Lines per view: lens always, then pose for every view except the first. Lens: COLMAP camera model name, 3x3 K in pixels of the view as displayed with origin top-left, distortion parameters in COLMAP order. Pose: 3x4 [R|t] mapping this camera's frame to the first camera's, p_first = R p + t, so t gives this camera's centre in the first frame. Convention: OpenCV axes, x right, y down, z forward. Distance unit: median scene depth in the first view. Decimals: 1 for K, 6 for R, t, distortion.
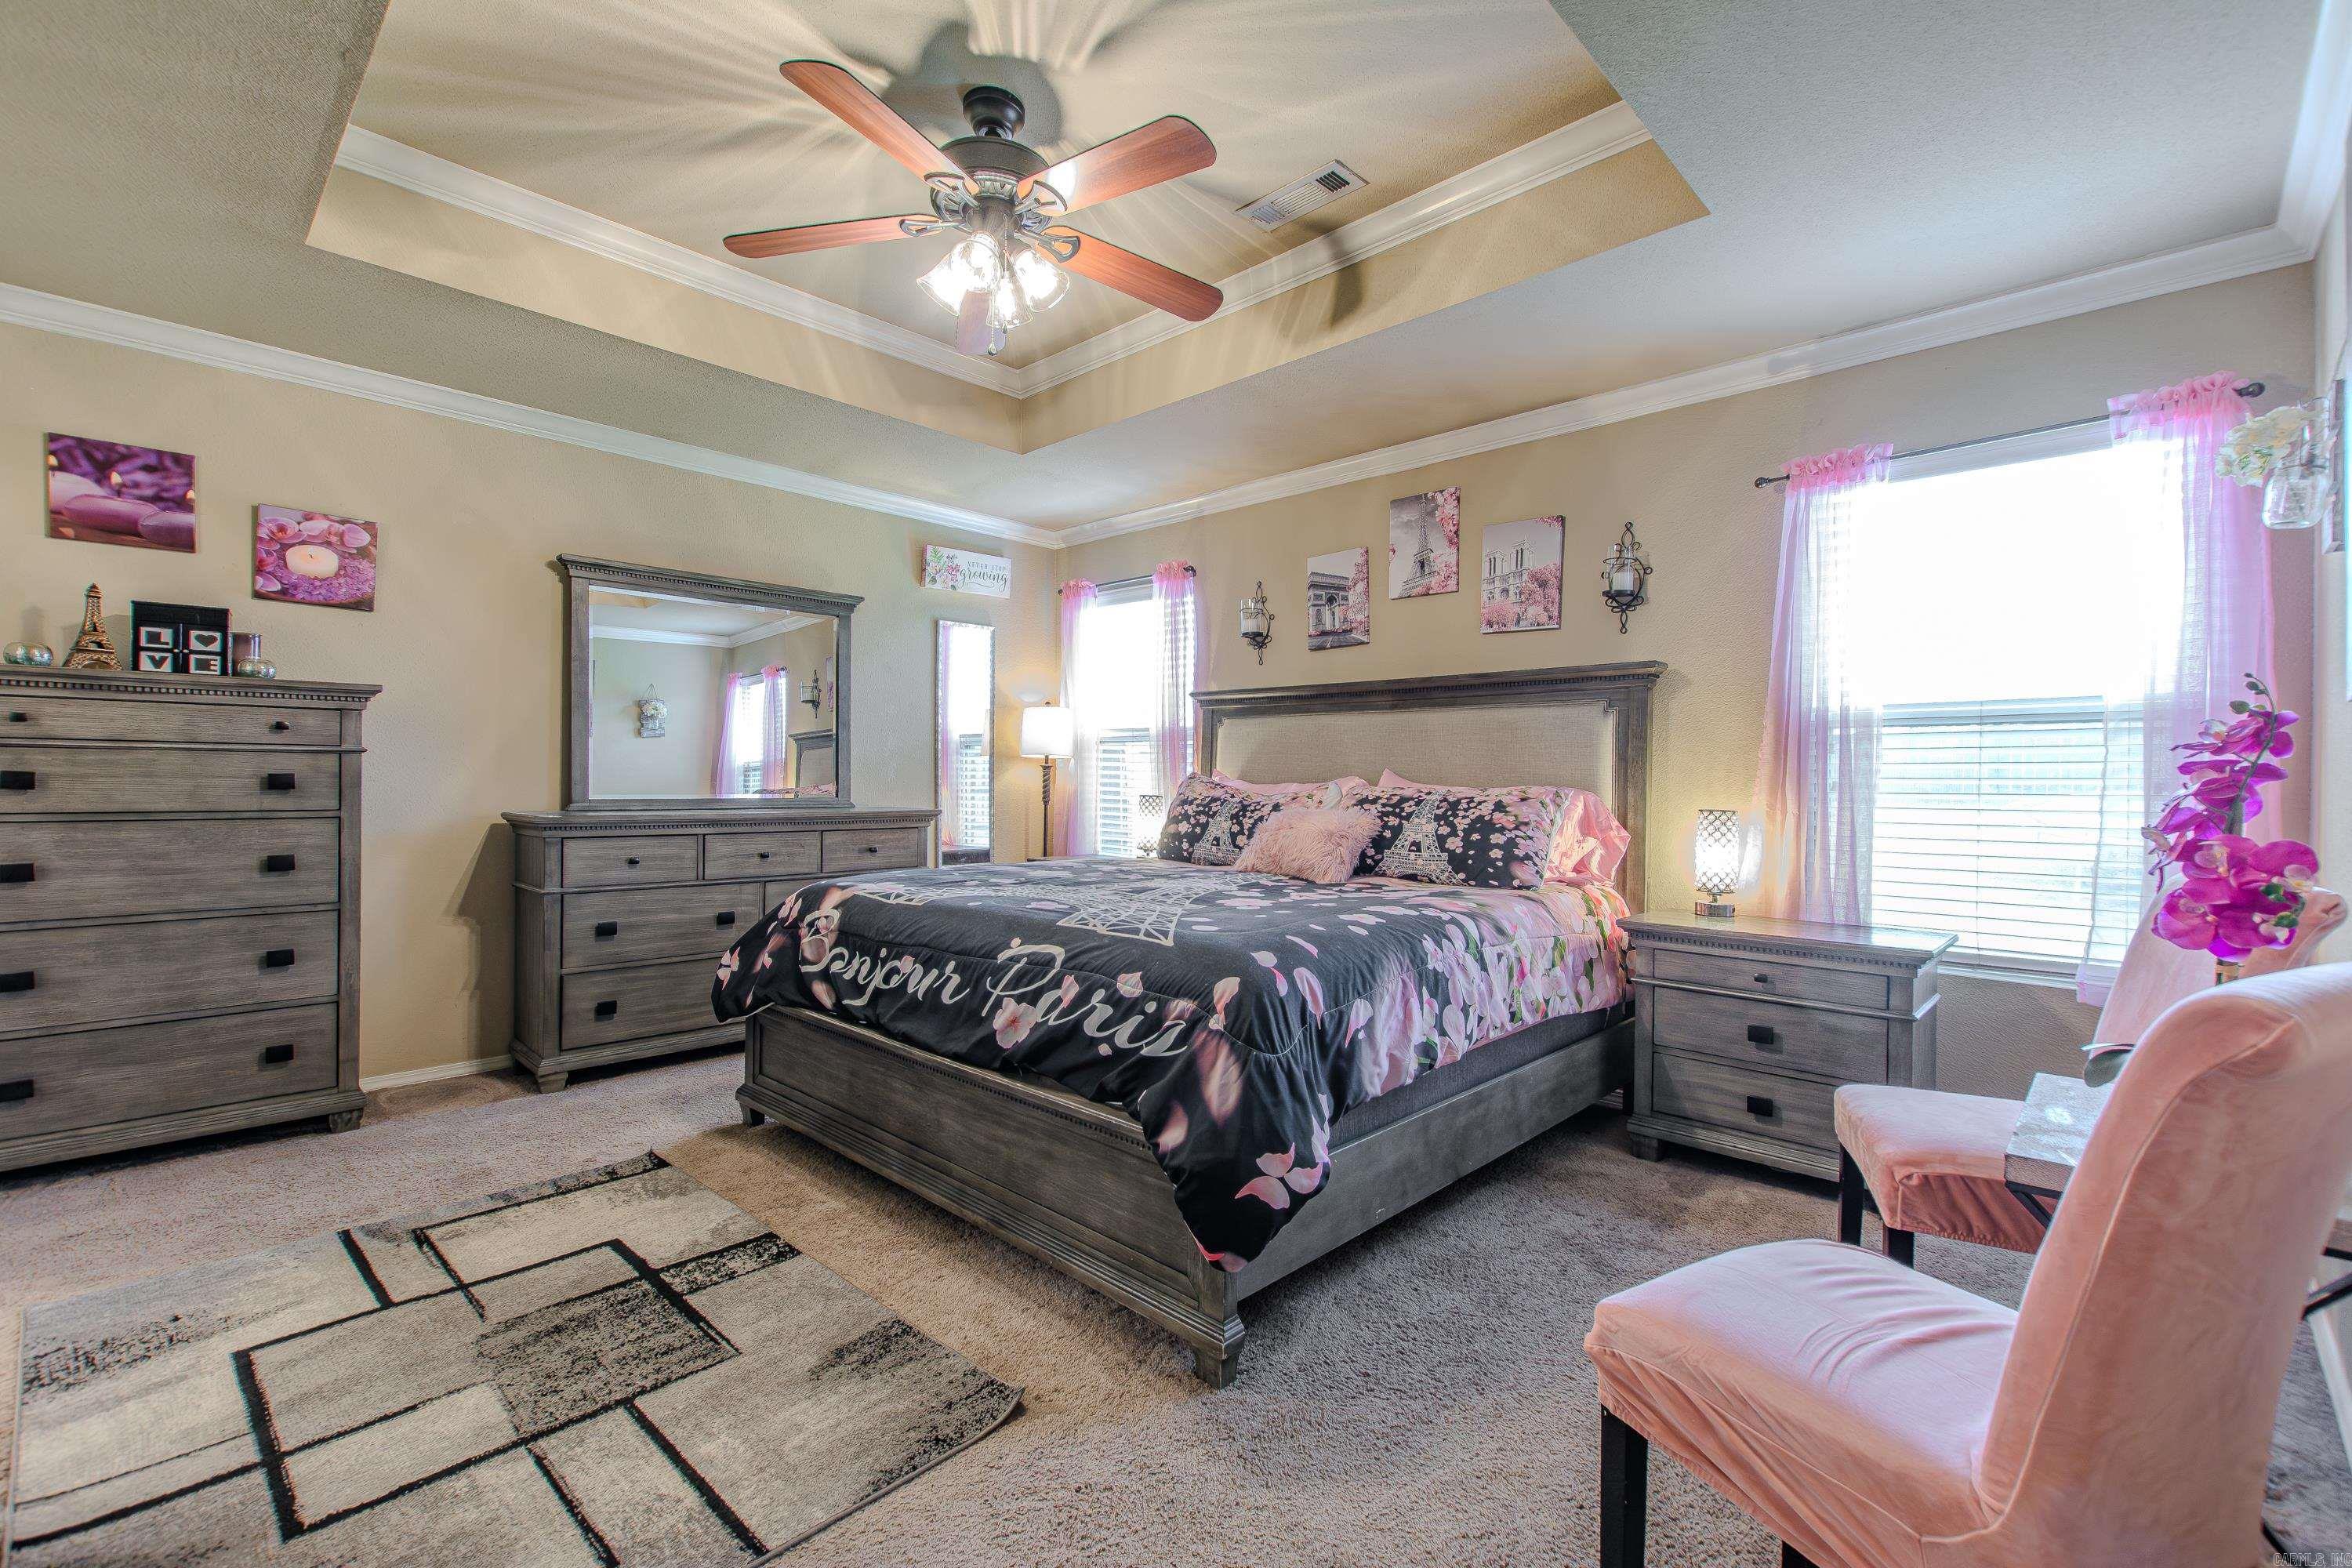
lens RADIAL K [[1014.4, 0, 1183.1], [0, 1014.4, 784.9], [0, 0, 1]] dist [0.006249, -0.003337]
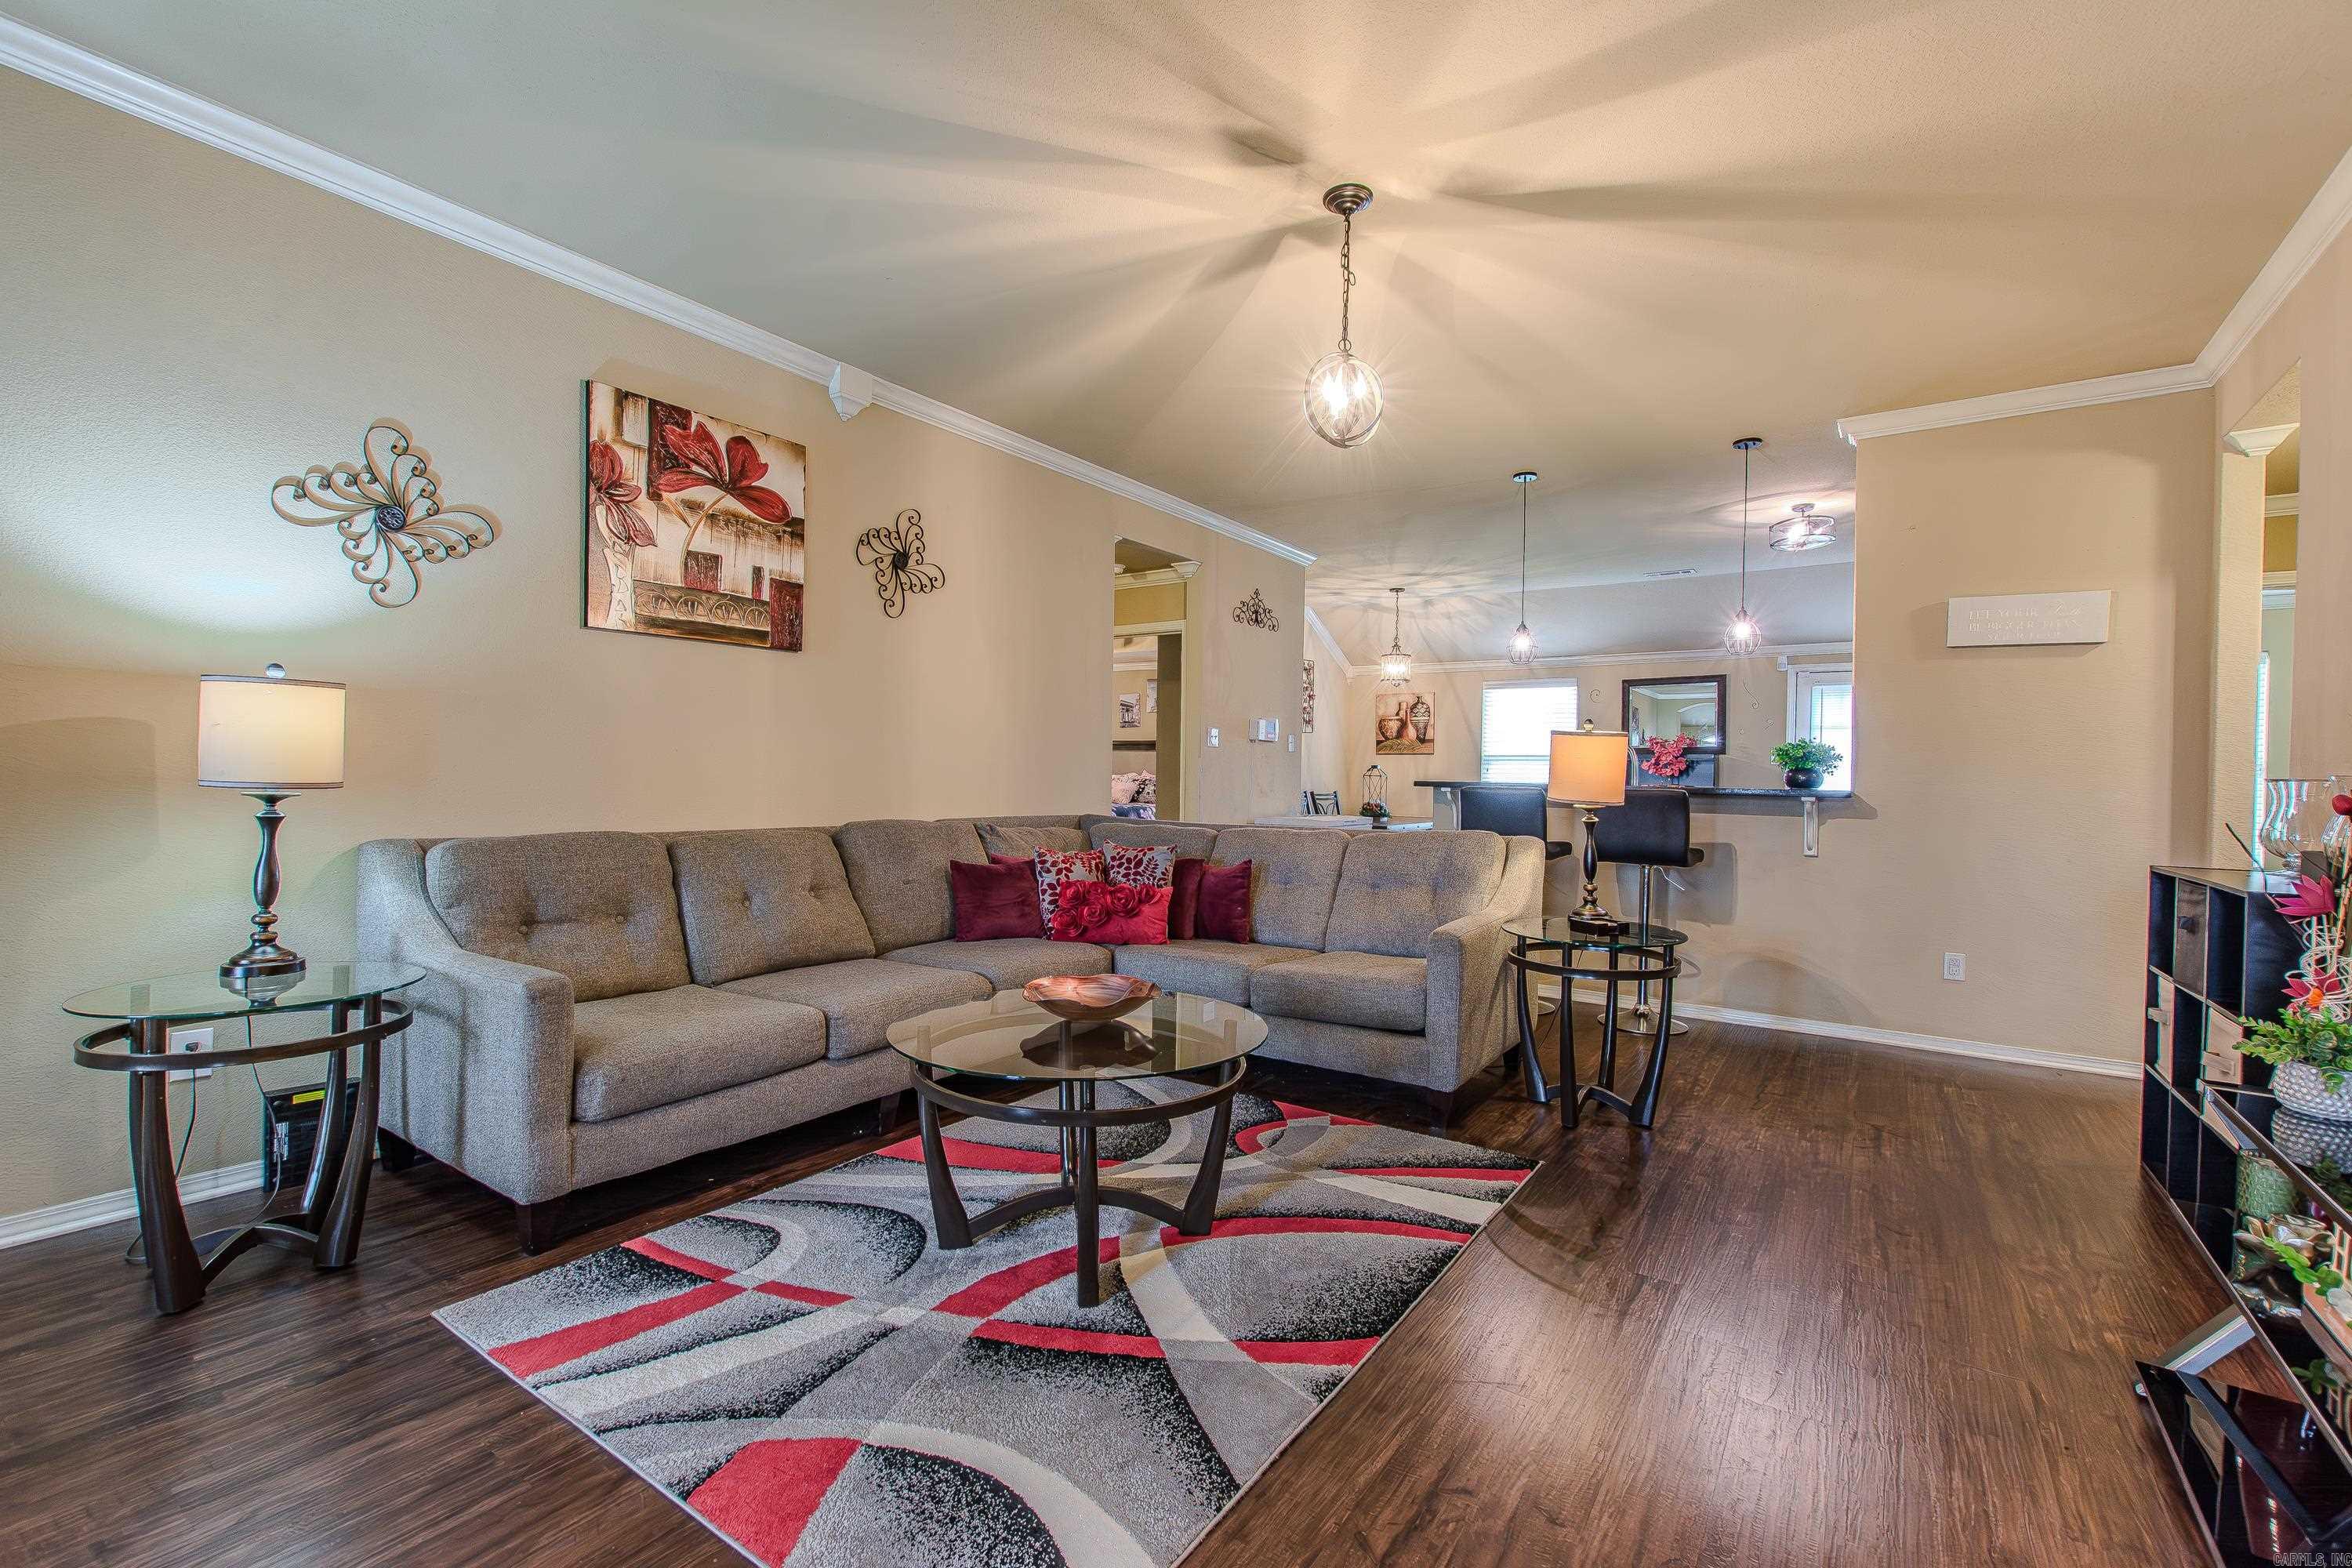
lens RADIAL K [[1014.4, 0, 1185.6], [0, 1014.4, 783.5], [0, 0, 1]] dist [0.006249, -0.003337]
pose [[0.986114, 0.008918, 0.165832, -0.185383], [-0.010408, 0.999913, 0.008123, -0.001946], [-0.165745, -0.009736, 0.986121, -2.059922]]
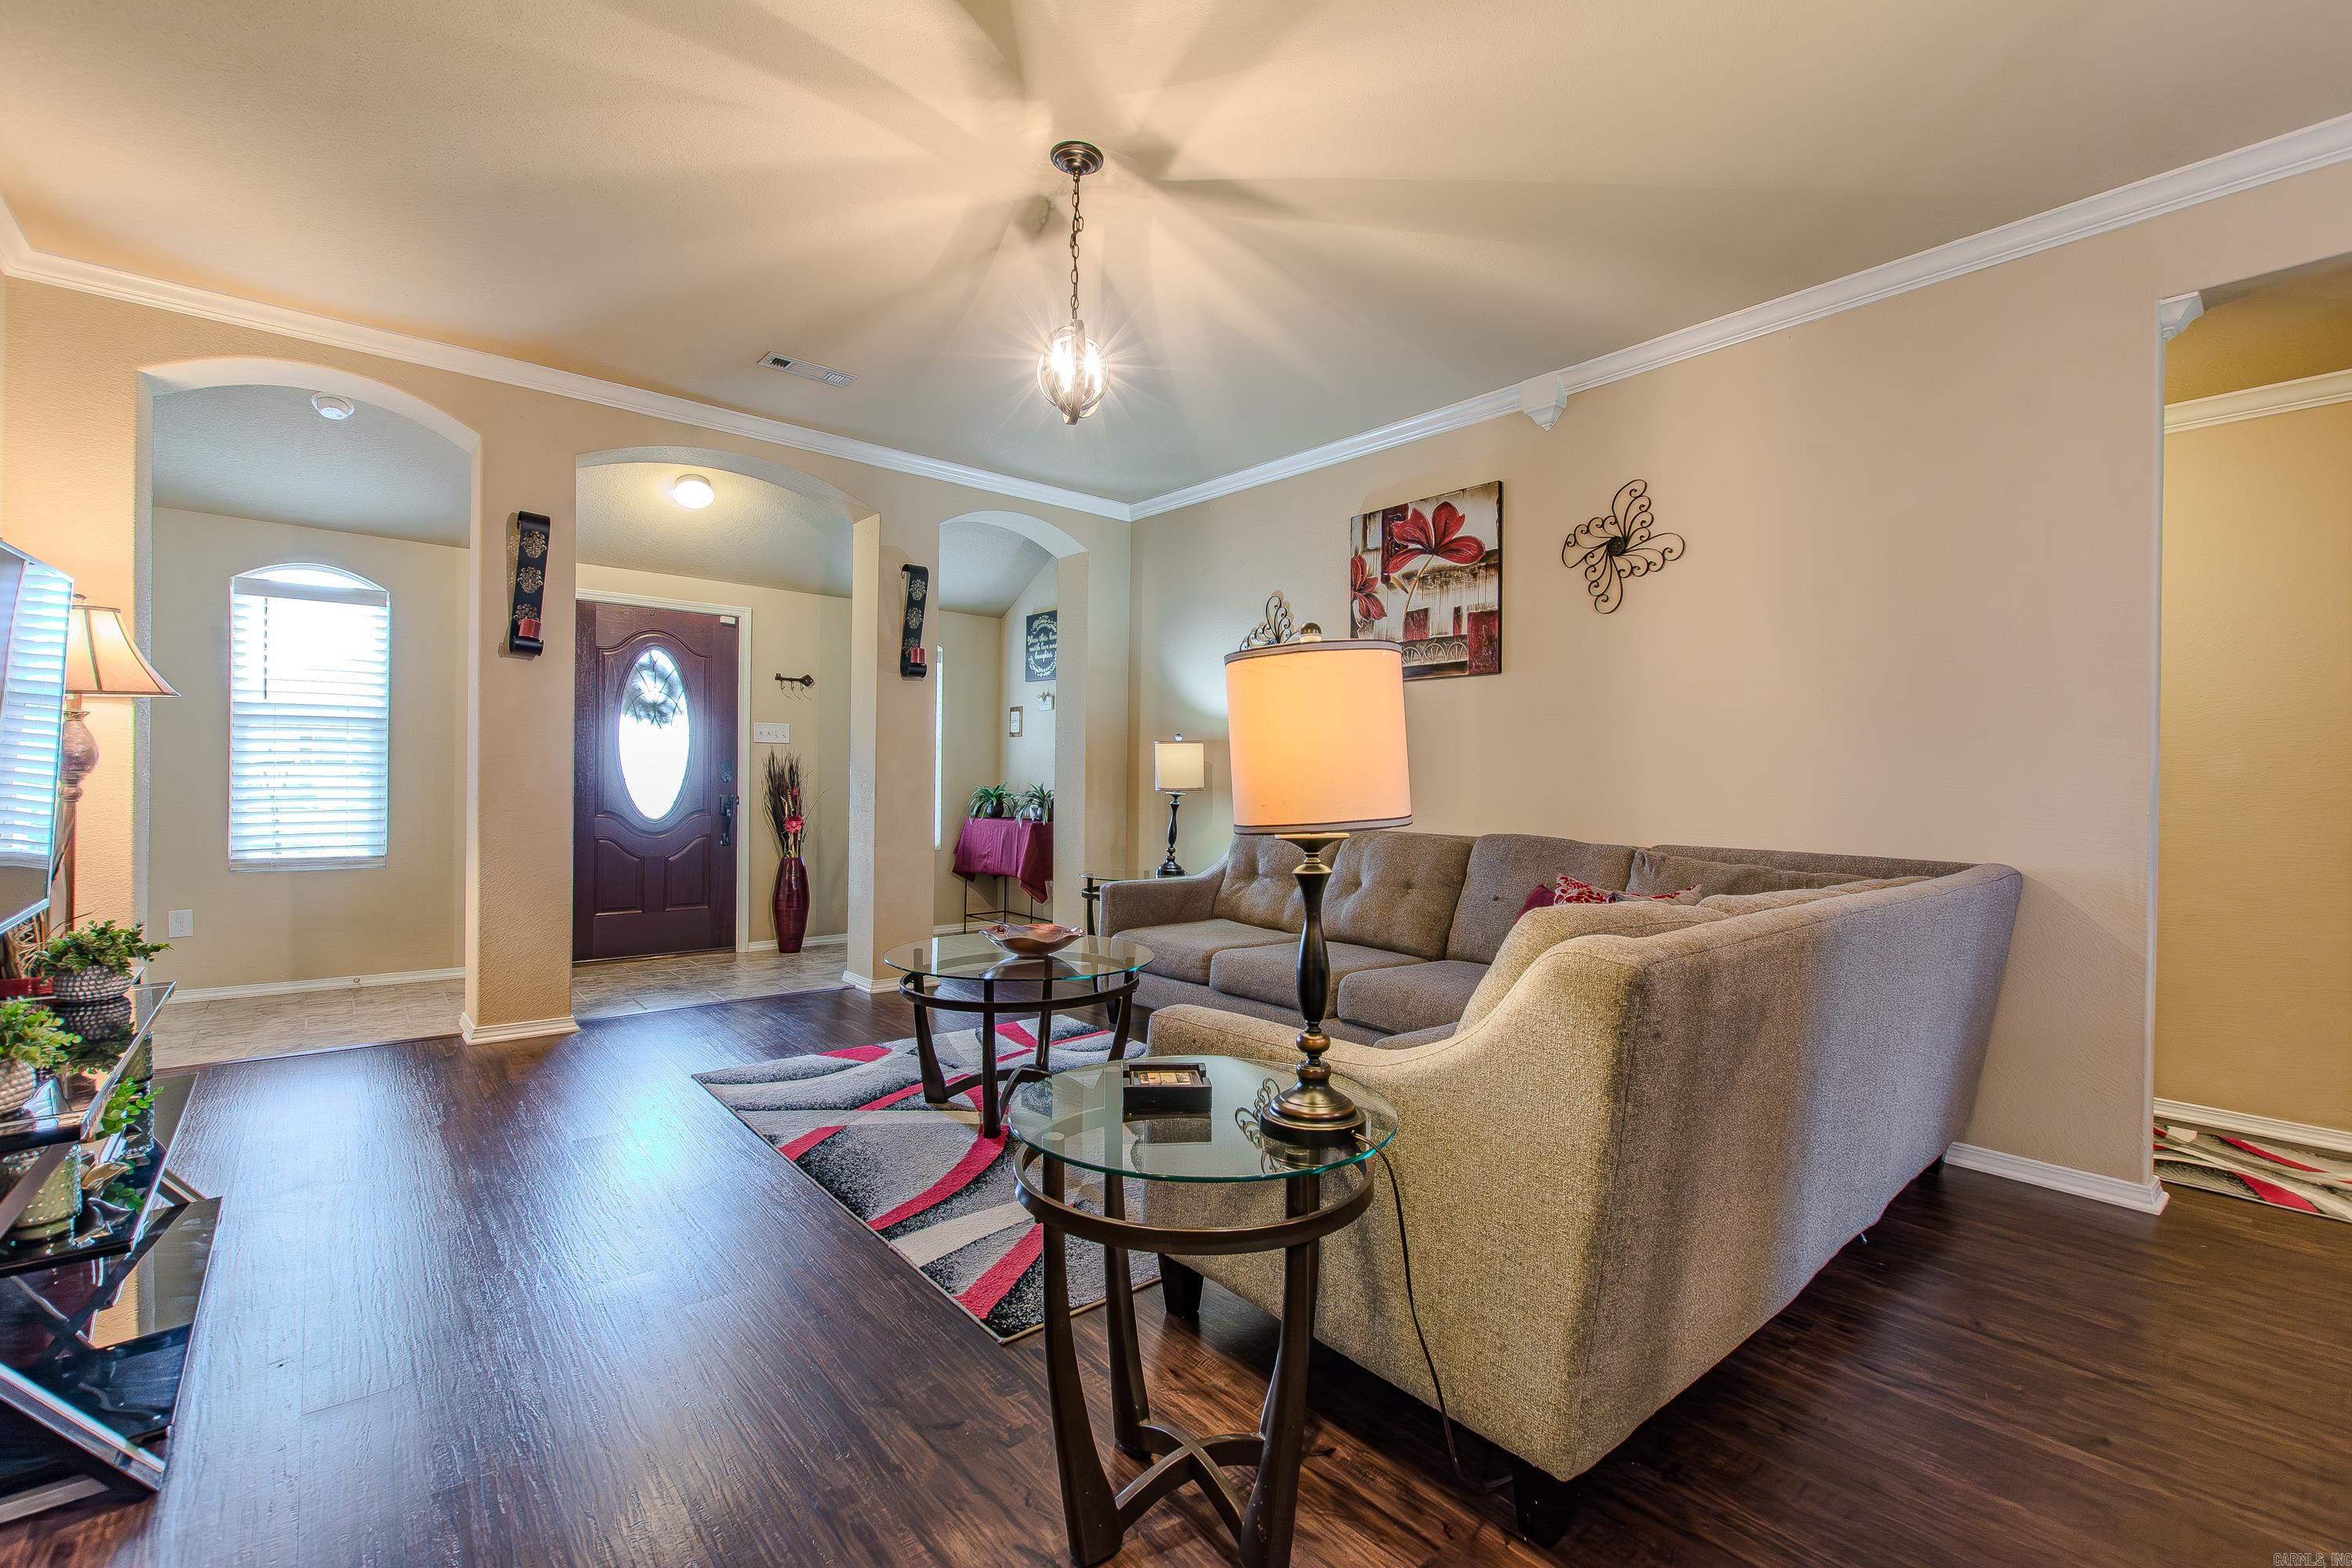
lens RADIAL K [[1014.4, 0, 1184.7], [0, 1014.4, 782.4], [0, 0, 1]] dist [0.006249, -0.003337]
pose [[-0.099708, -0.004339, -0.995007, 0.734518], [-0.017354, 0.999846, -0.002621, 0.004000], [0.994865, 0.017006, -0.099768, -1.193822]]
